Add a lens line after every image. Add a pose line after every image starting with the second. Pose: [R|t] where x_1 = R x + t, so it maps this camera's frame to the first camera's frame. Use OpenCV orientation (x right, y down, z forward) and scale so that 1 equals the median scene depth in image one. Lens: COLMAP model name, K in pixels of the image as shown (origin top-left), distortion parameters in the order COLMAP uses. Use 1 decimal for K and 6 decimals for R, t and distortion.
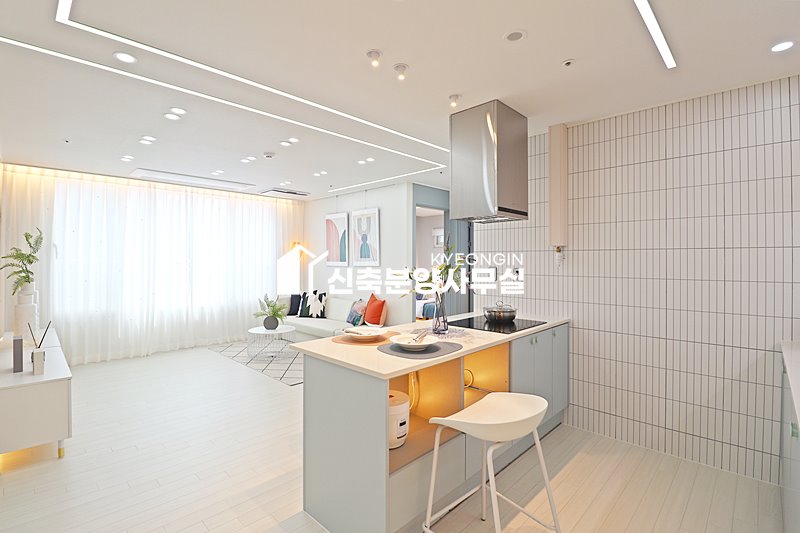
lens RADIAL K [[368.0, 0, 399.5], [0, 368.0, 259.3], [0, 0, 1]] dist [-0.010718, -0.006928]
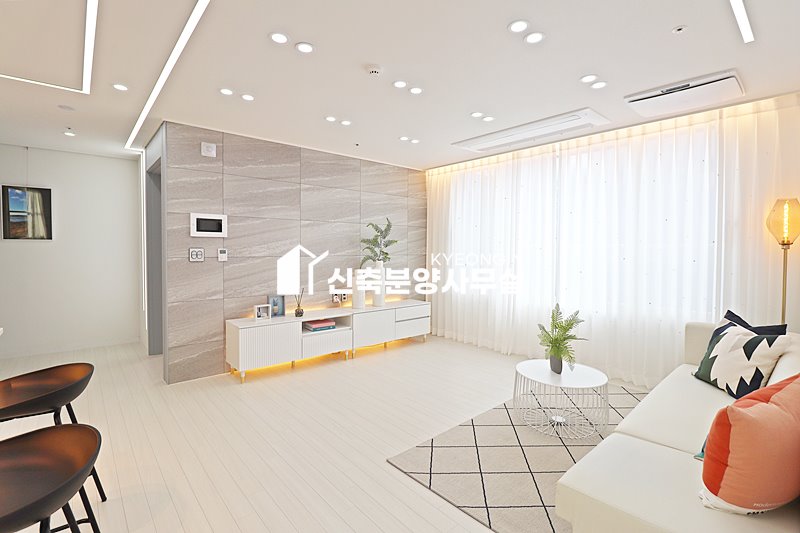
lens RADIAL K [[368.0, 0, 397.8], [0, 368.0, 260.7], [0, 0, 1]] dist [-0.010718, -0.006928]
pose [[-0.077043, 0.031056, -0.996544, 0.374012], [-0.003817, 0.999498, 0.031443, 0.025533], [0.997020, 0.006226, -0.076885, 1.539775]]
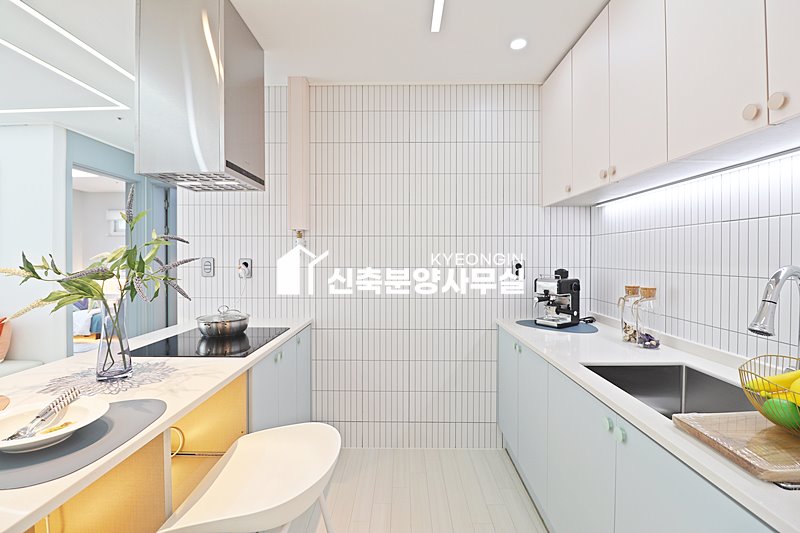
lens RADIAL K [[368.0, 0, 399.2], [0, 368.0, 258.8], [0, 0, 1]] dist [-0.010718, -0.006928]
pose [[0.724021, -0.006674, 0.689746, 0.039446], [-0.000598, 0.999947, 0.010302, 0.019092], [-0.689778, -0.007871, 0.723978, 0.283405]]
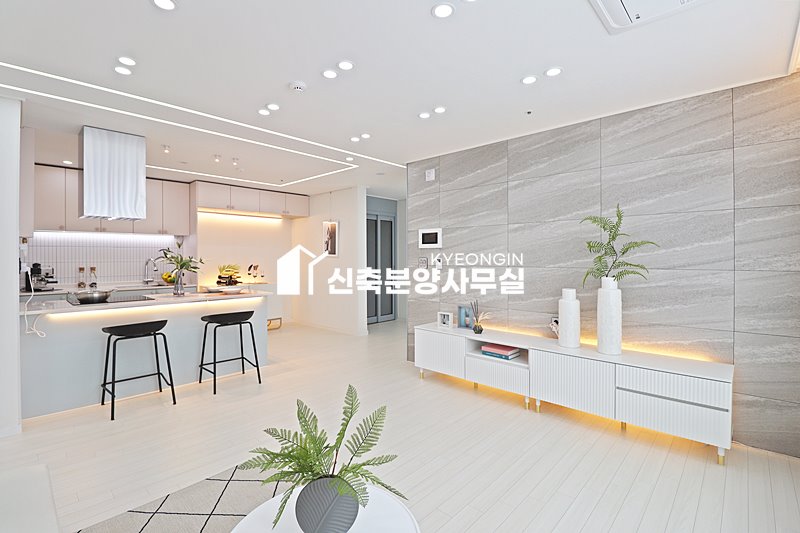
lens RADIAL K [[368.0, 0, 399.2], [0, 368.0, 258.3], [0, 0, 1]] dist [-0.010718, -0.006928]
pose [[-0.999802, 0.000397, -0.019892, -0.740238], [0.000352, 0.999997, 0.002267, 0.023827], [0.019892, 0.002259, -0.999800, 2.336984]]
